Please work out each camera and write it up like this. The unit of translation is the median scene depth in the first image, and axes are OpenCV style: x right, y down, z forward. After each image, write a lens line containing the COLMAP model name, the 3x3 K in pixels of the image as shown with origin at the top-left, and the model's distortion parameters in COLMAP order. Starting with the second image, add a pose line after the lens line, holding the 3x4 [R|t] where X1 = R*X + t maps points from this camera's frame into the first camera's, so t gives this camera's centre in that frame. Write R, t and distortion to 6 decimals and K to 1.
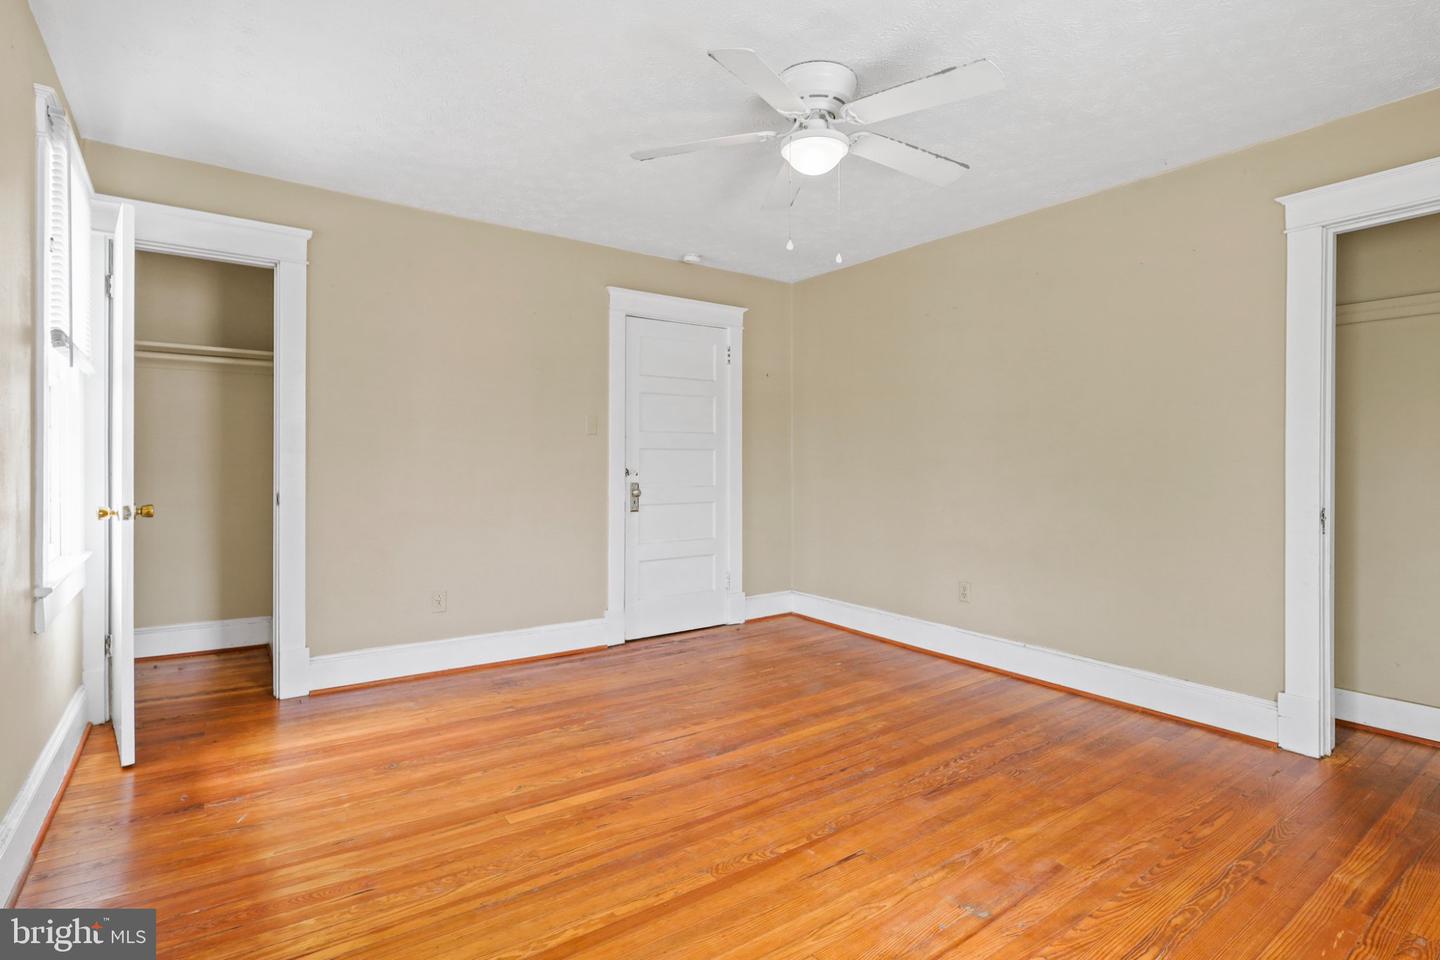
lens RADIAL K [[664.1, 0, 716.7], [0, 664.1, 461.7], [0, 0, 1]] dist [0.000691, 0.000173]
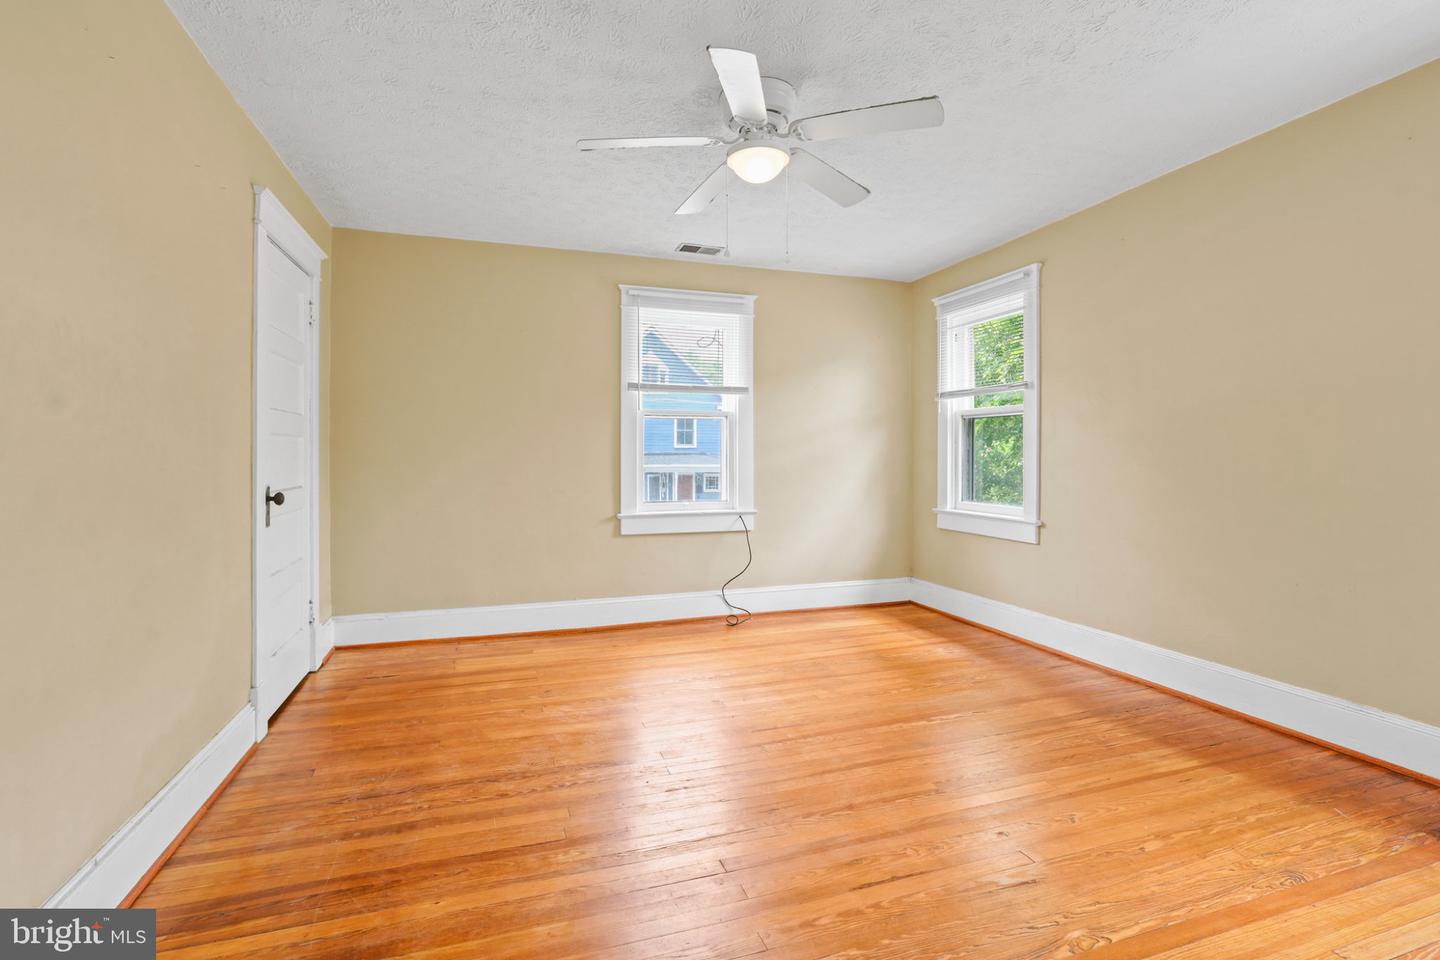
lens RADIAL K [[664.1, 0, 716.7], [0, 664.1, 461.7], [0, 0, 1]] dist [0.000691, 0.000173]
pose [[-0.950412, -0.003615, 0.310972, -0.133696], [-0.000894, 0.999960, 0.008893, 0.003372], [-0.310991, 0.008174, -0.950378, 2.222175]]
